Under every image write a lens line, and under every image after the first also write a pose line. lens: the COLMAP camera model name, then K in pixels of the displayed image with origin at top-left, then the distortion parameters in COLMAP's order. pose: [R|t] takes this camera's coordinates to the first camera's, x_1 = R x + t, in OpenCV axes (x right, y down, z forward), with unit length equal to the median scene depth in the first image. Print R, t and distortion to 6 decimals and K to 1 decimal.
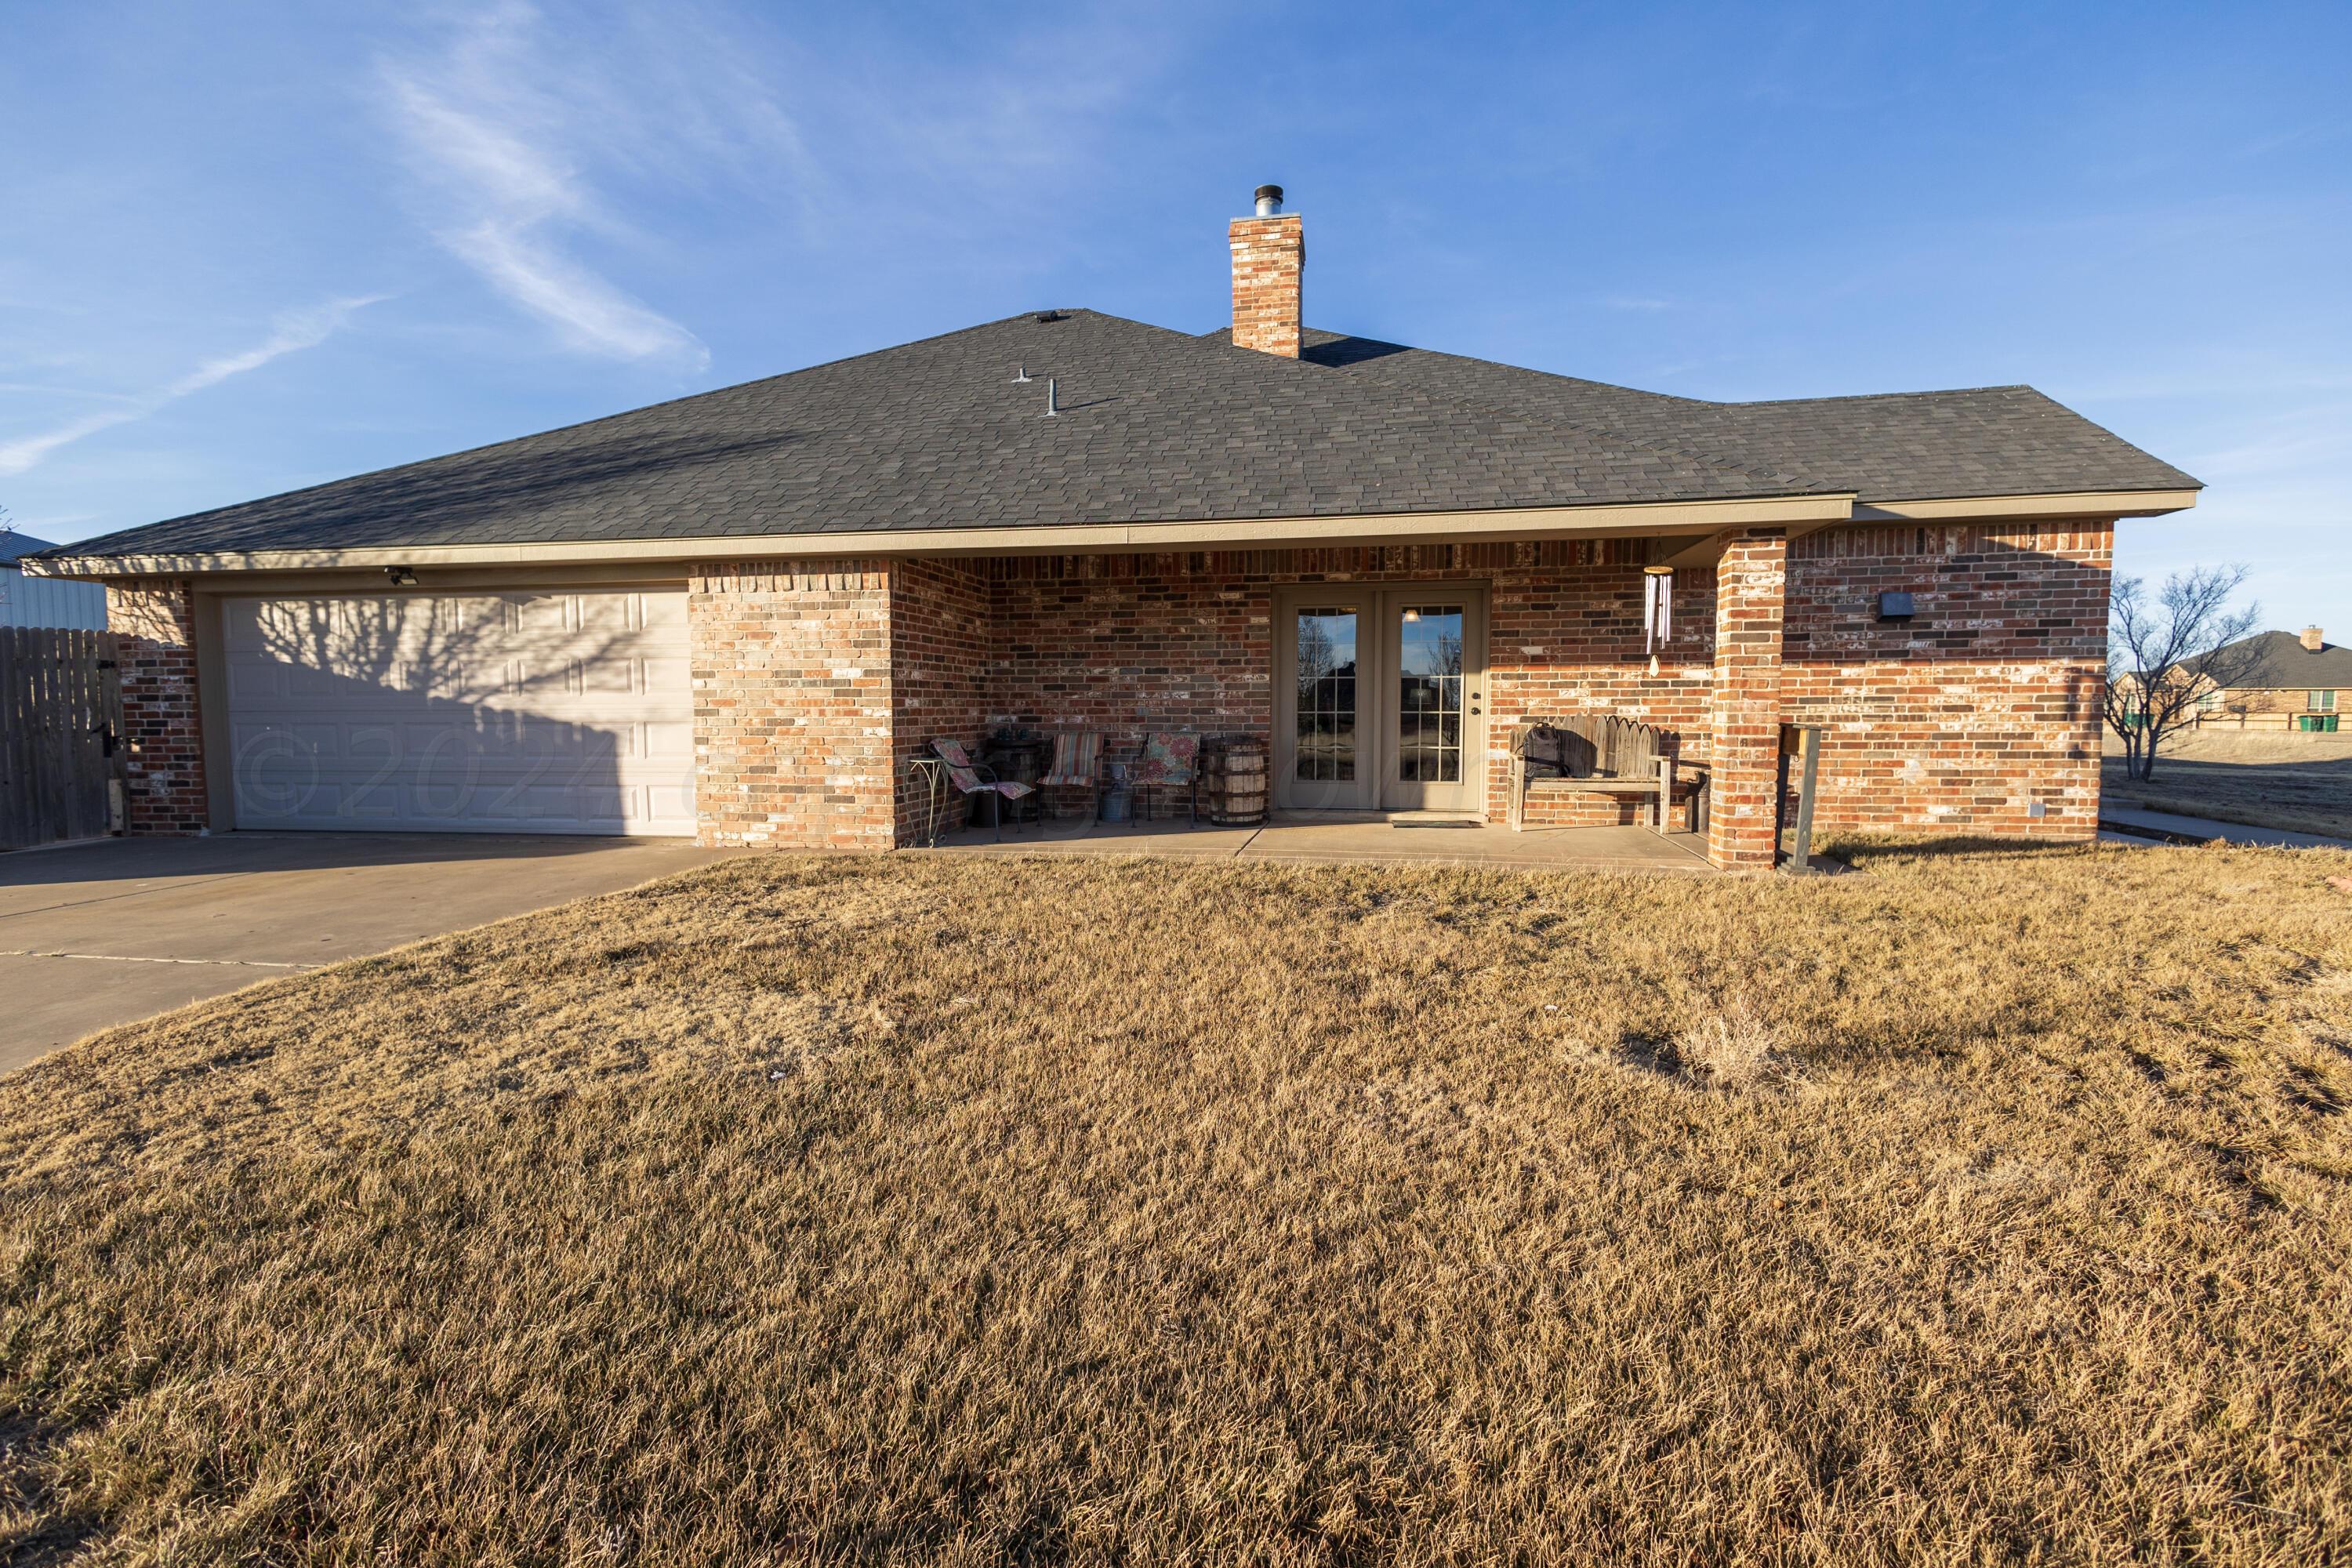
lens RADIAL K [[1082.7, 0, 1176.0], [0, 1082.7, 784.0], [0, 0, 1]] dist [0.011377, -0.000552]
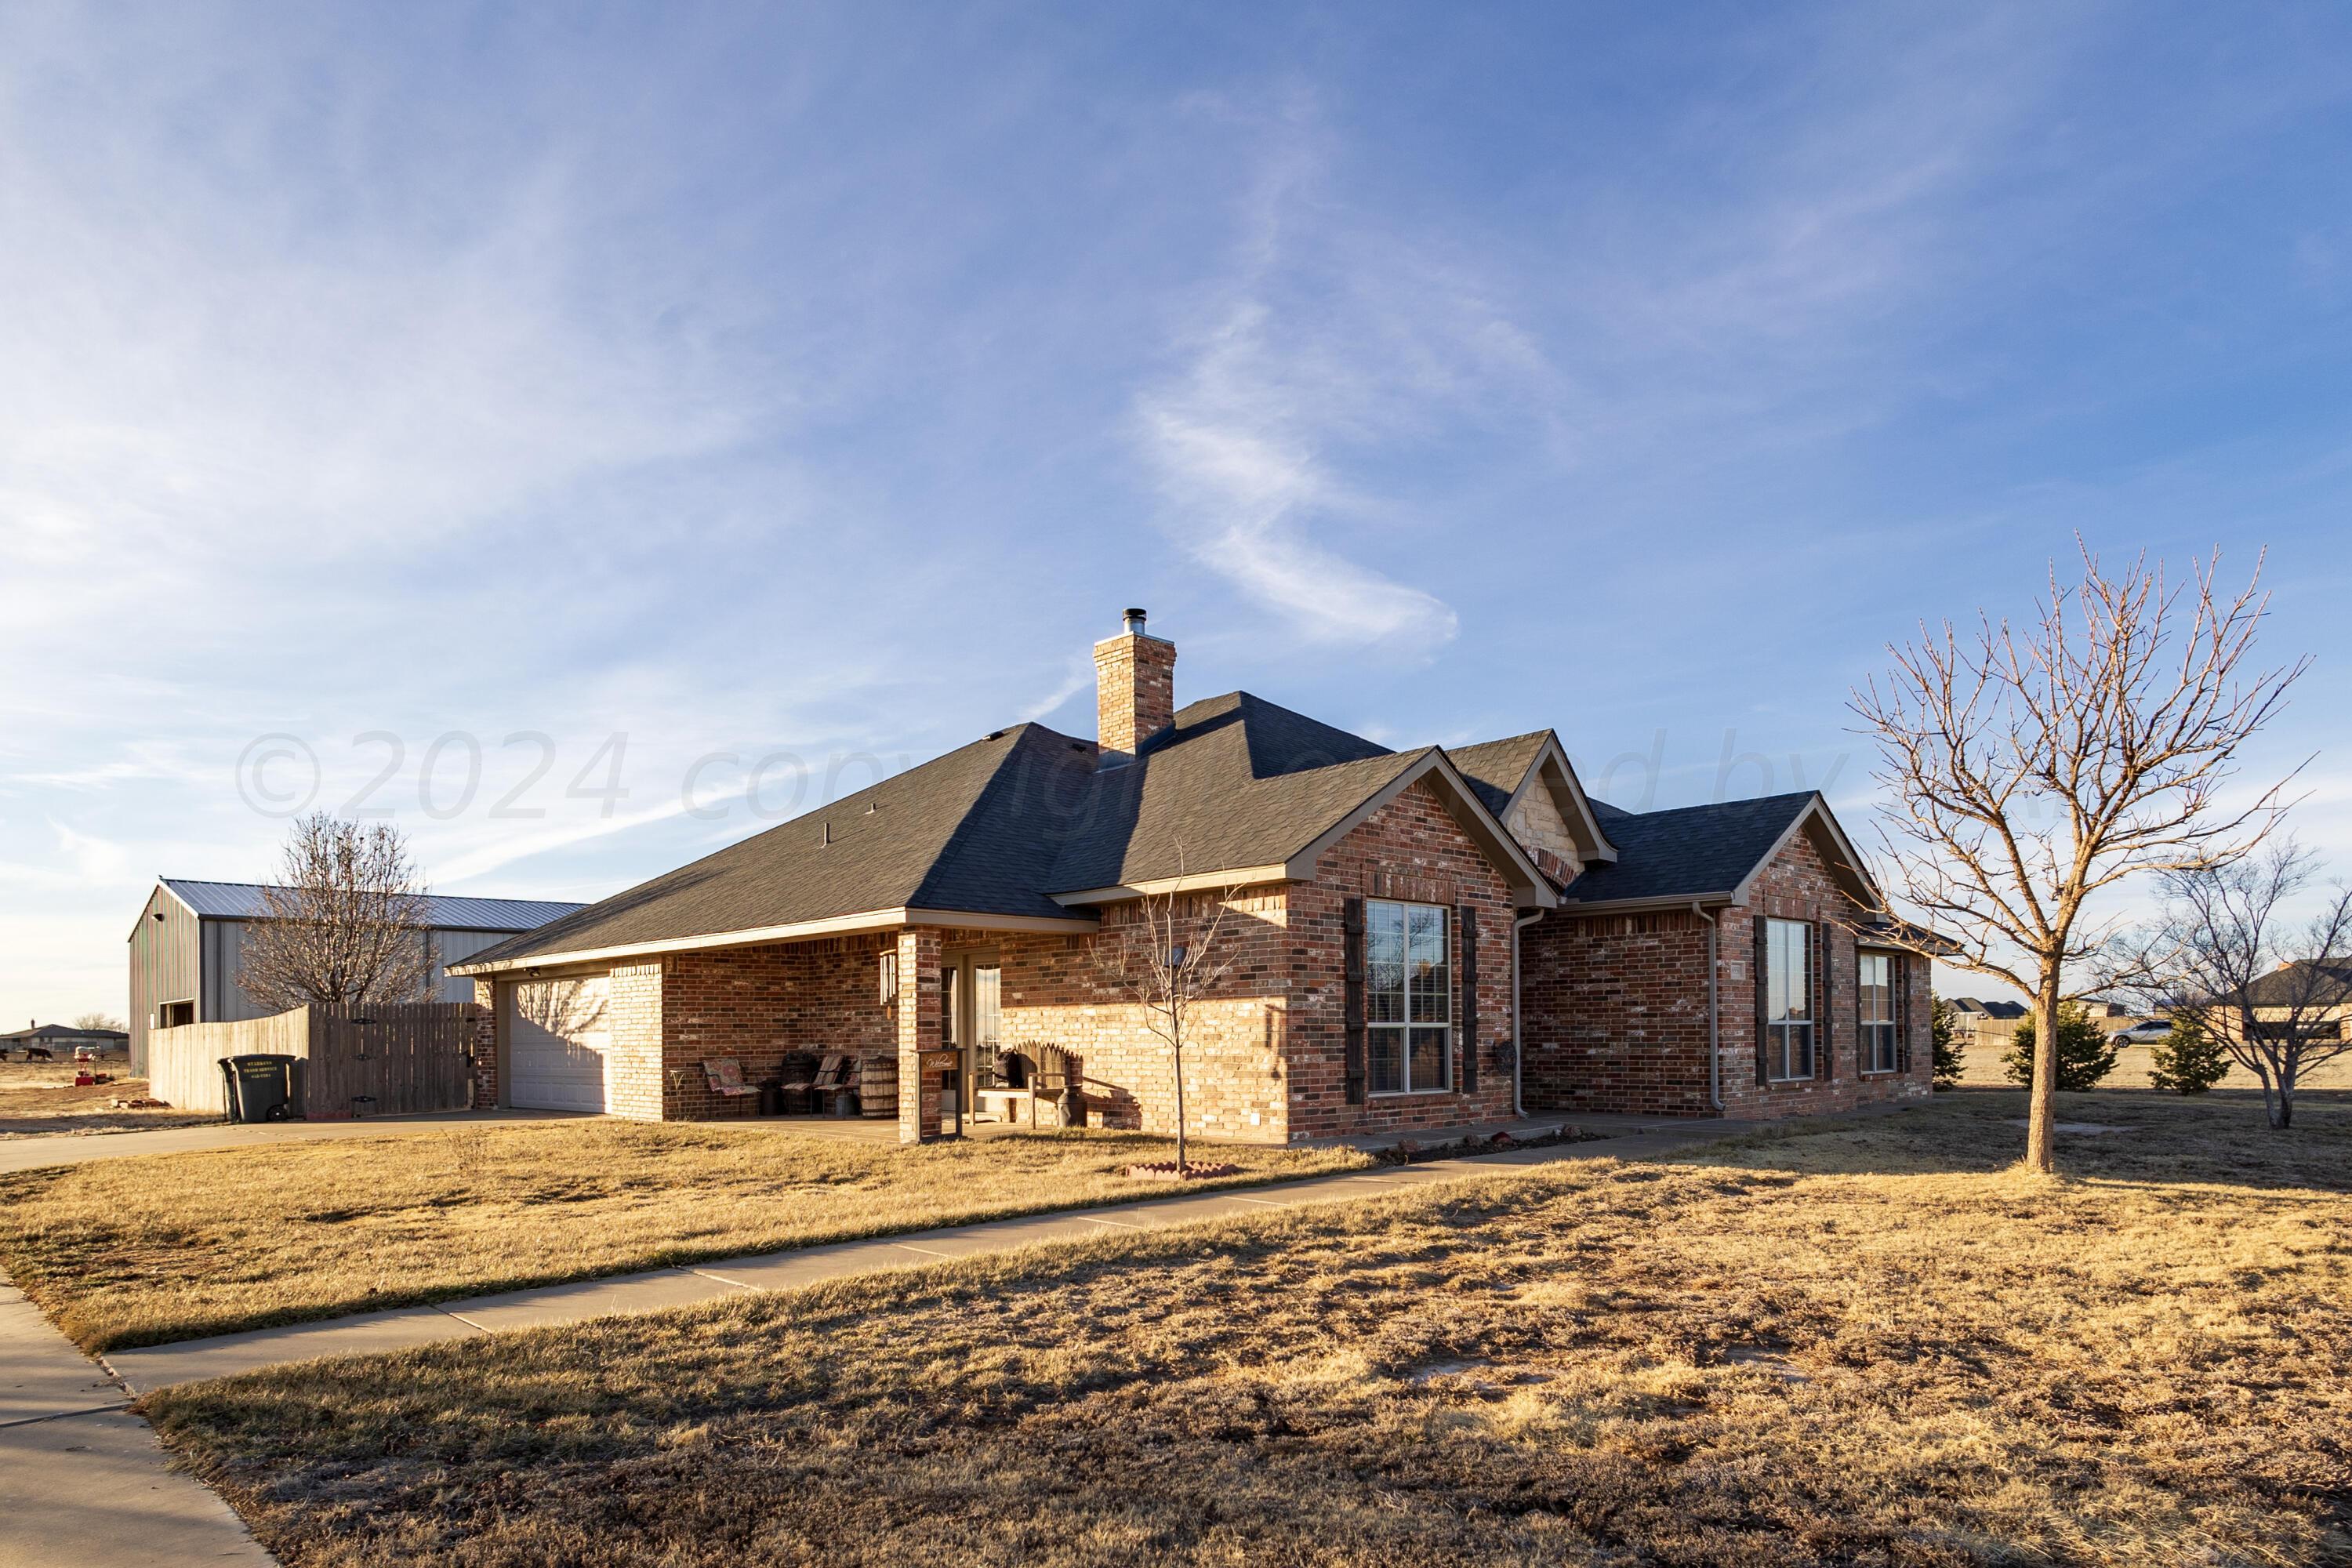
lens RADIAL K [[1423.0, 0, 1210.5], [0, 1423.0, 1041.5], [0, 0, 1]] dist [0.019849, -0.000604]
pose [[0.820622, -0.003871, -0.571459, 1.065232], [-0.030578, 0.998247, -0.050672, 0.012179], [0.570653, 0.059057, 0.819065, -0.225688]]
